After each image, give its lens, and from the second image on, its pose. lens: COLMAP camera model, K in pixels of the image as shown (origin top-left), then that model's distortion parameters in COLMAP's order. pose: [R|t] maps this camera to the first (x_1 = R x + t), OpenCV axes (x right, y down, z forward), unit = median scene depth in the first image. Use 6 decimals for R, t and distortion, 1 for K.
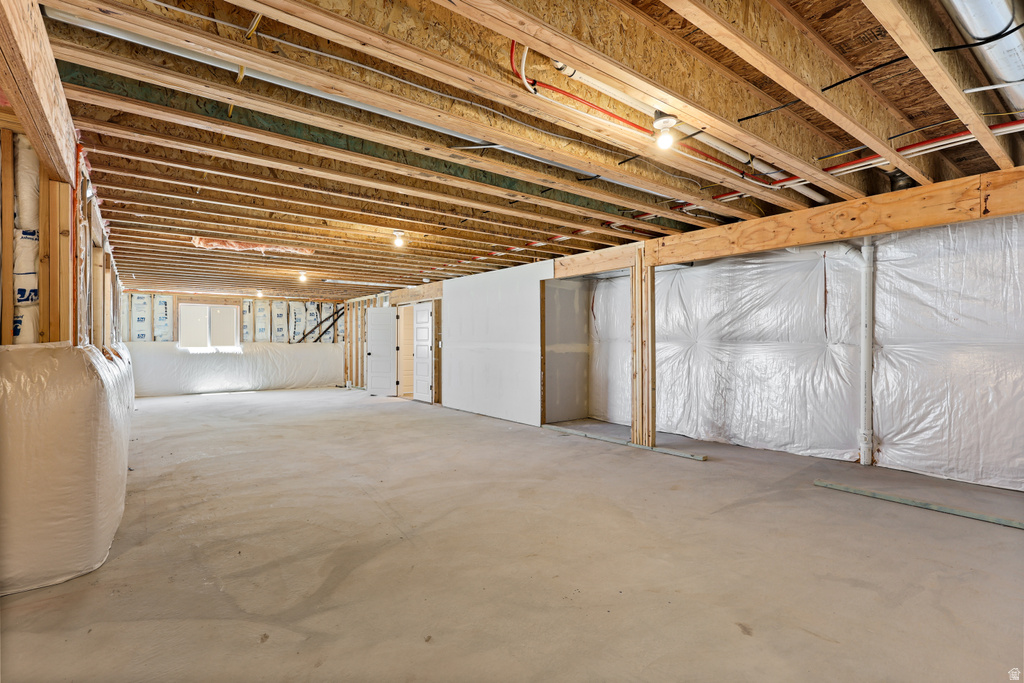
lens RADIAL K [[494.2, 0, 513.0], [0, 494.2, 346.6], [0, 0, 1]] dist [0.001982, 0.000171]
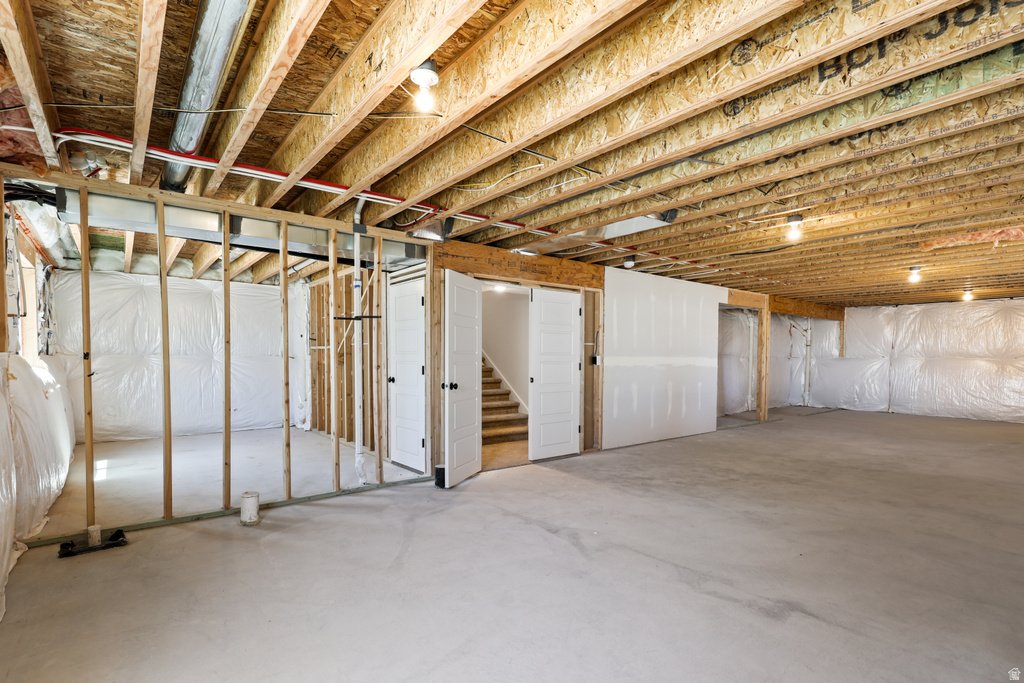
lens RADIAL K [[494.2, 0, 511.9], [0, 494.2, 345.5], [0, 0, 1]] dist [0.001982, 0.000171]
pose [[-0.011415, 0.001082, 0.999934, -0.796206], [-0.008291, 0.999965, -0.001177, -0.021678], [-0.999900, -0.008304, -0.011405, 1.095749]]
